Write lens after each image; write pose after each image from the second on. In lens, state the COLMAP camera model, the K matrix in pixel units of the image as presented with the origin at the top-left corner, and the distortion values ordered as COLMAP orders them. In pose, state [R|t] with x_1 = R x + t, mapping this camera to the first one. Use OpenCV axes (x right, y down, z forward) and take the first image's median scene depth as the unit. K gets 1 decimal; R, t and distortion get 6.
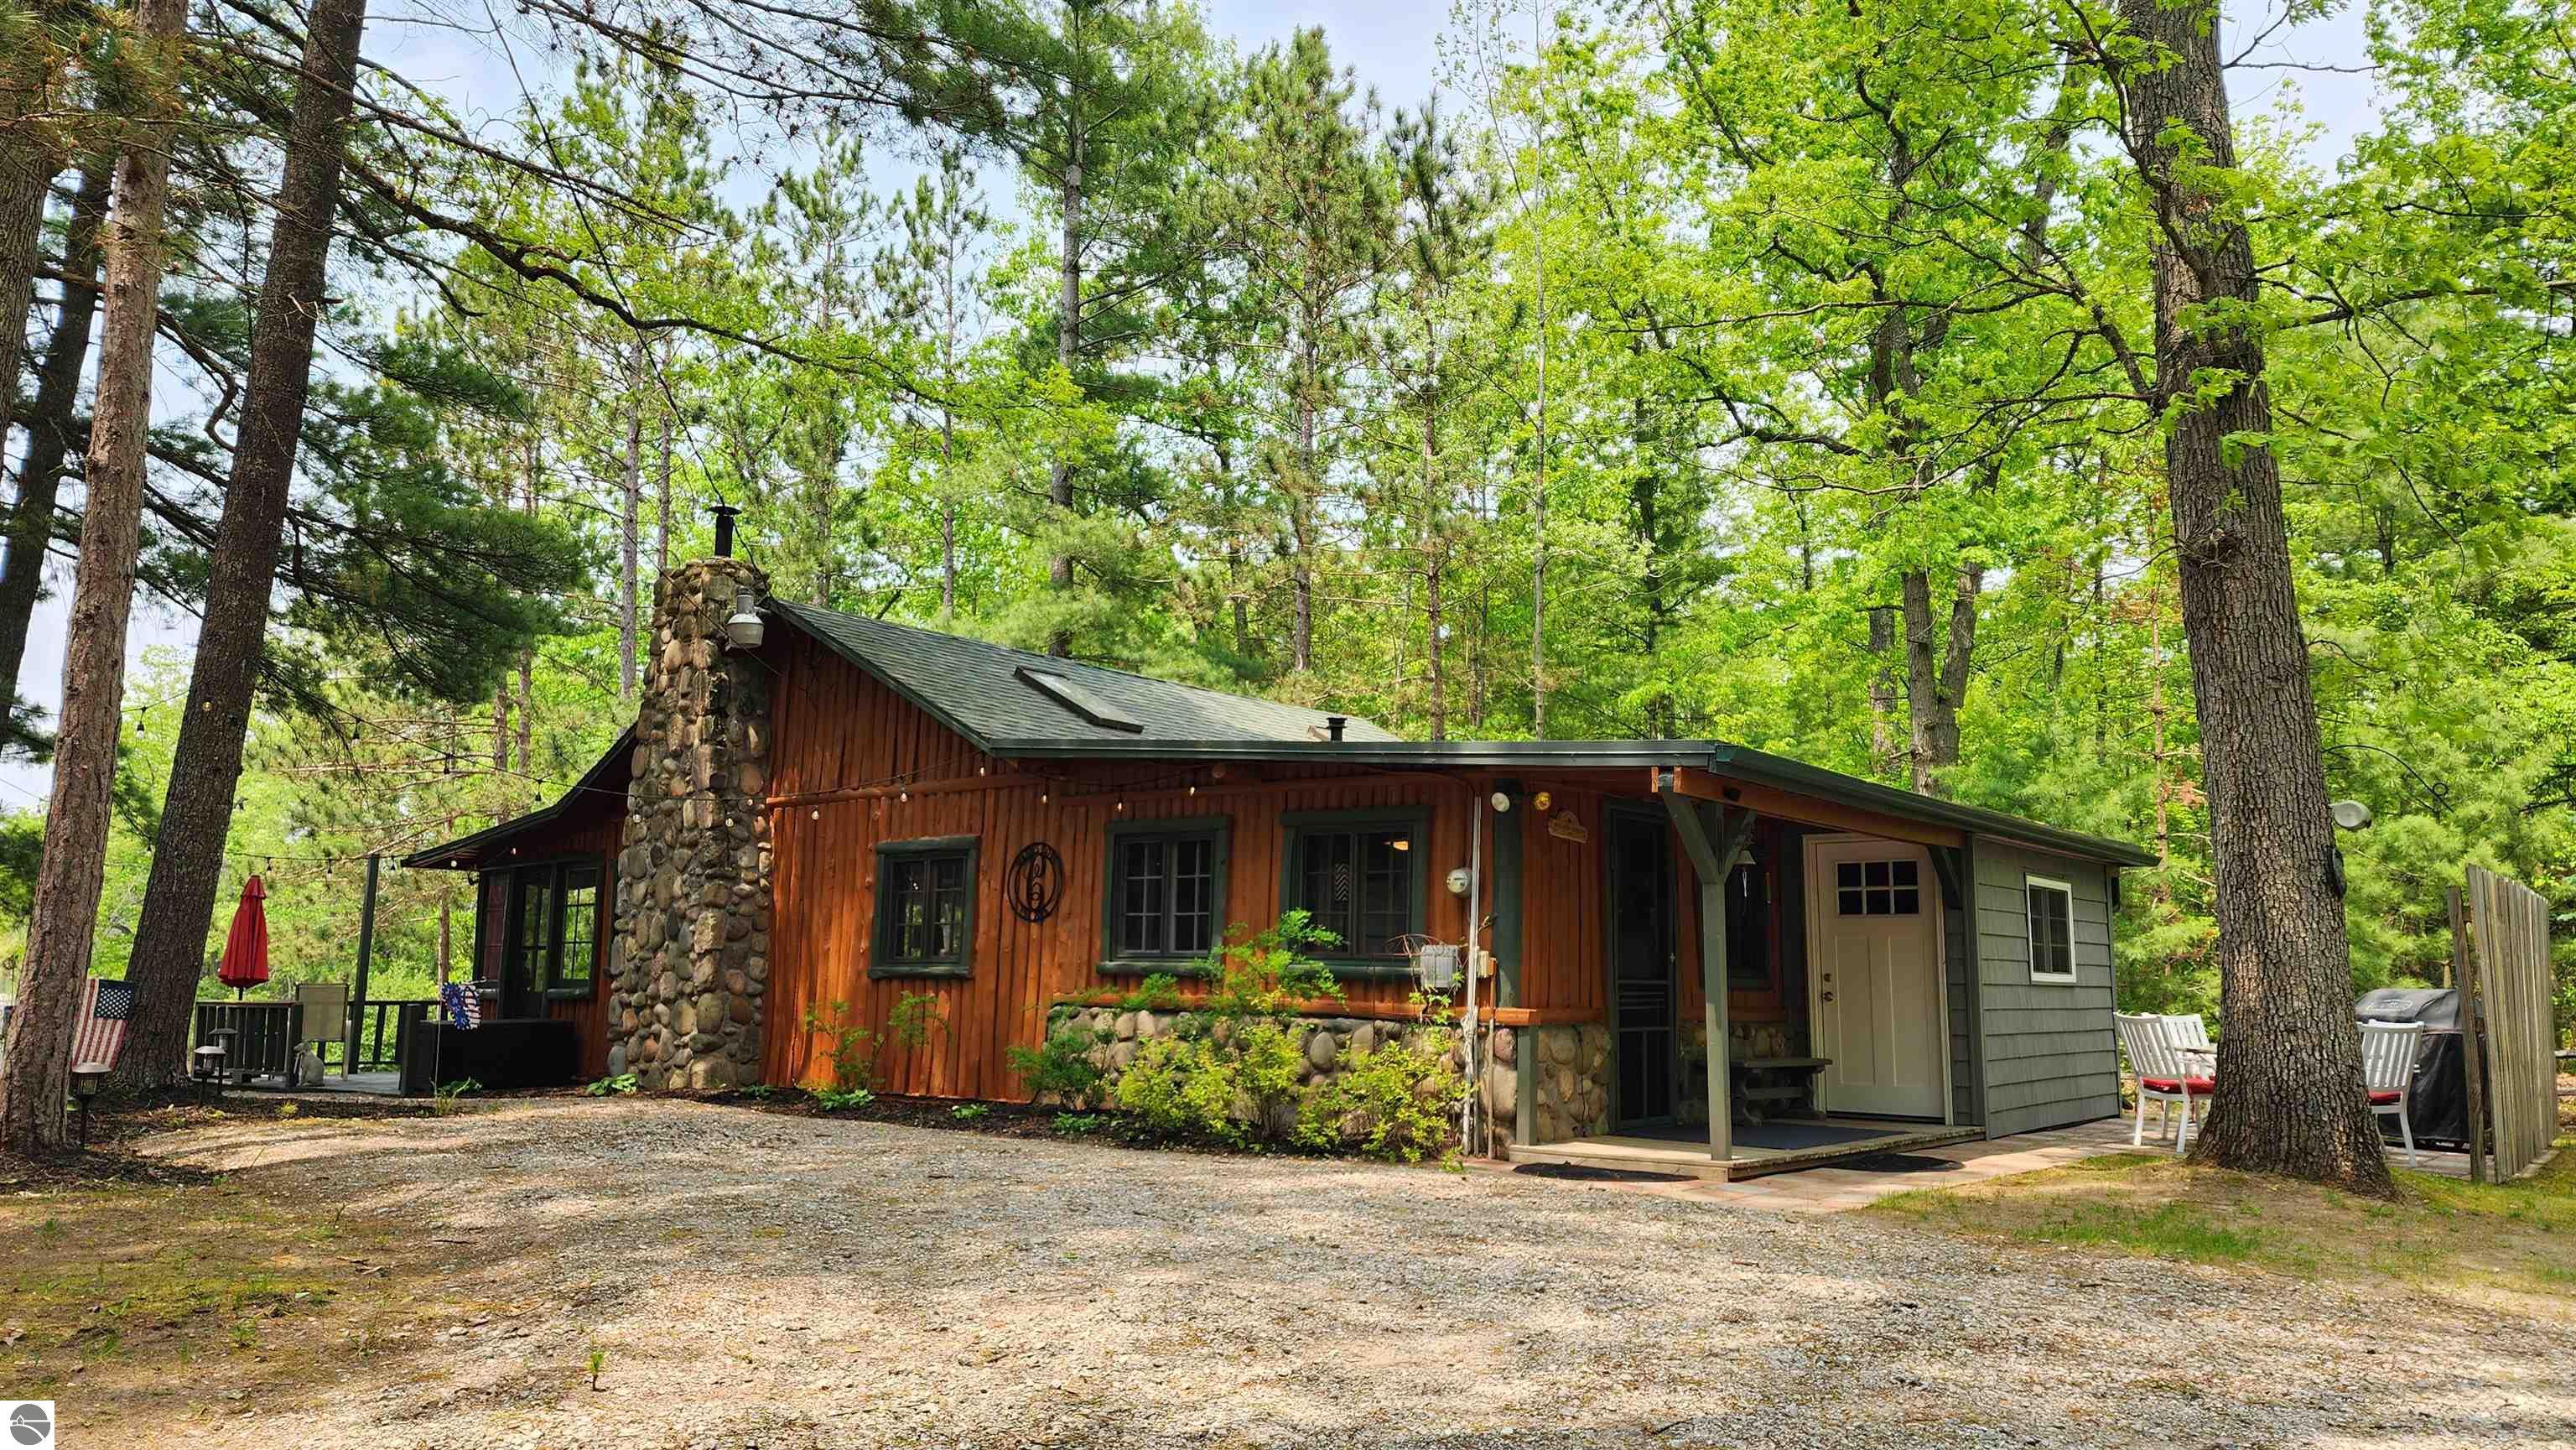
lens RADIAL K [[1726.5, 0, 1285.1], [0, 1726.5, 709.4], [0, 0, 1]] dist [0.056056, -0.031982]
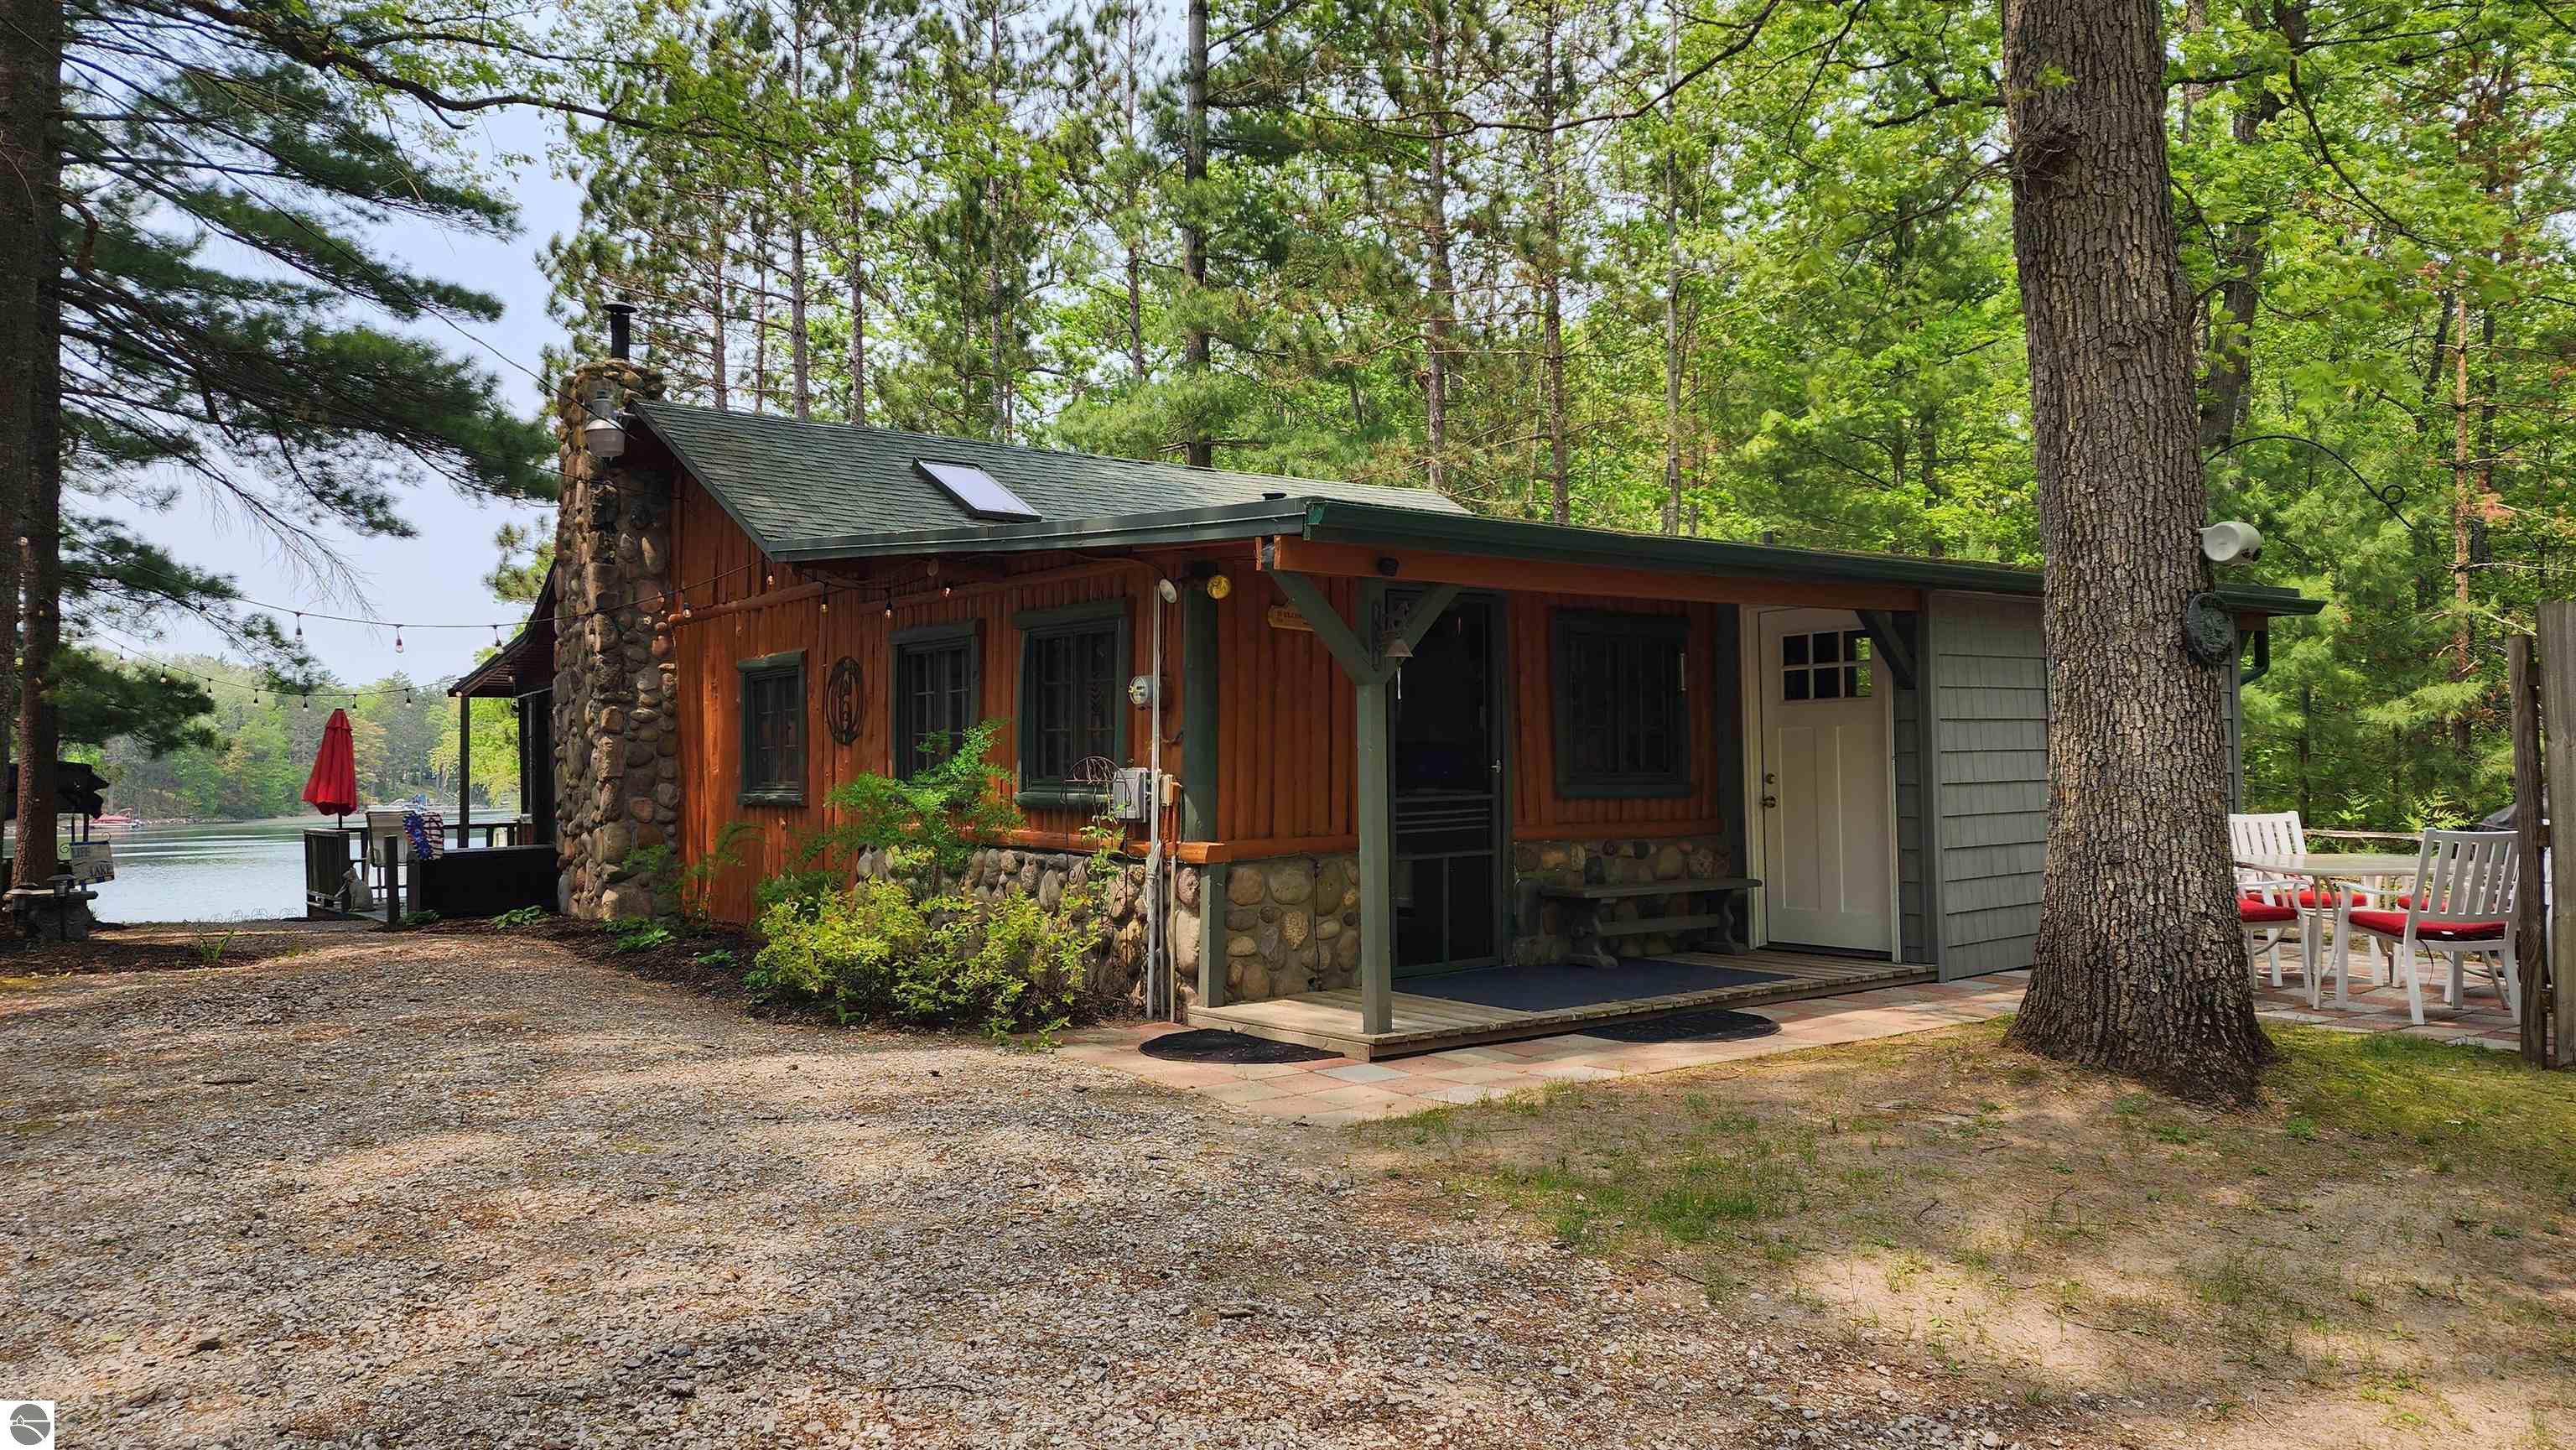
lens RADIAL K [[1726.5, 0, 1313.7], [0, 1726.5, 684.1], [0, 0, 1]] dist [0.056056, -0.031982]
pose [[0.971206, -0.039504, -0.234944, 0.299655], [0.065642, 0.992357, 0.104493, 0.013961], [0.229021, -0.116906, 0.966376, 0.187101]]
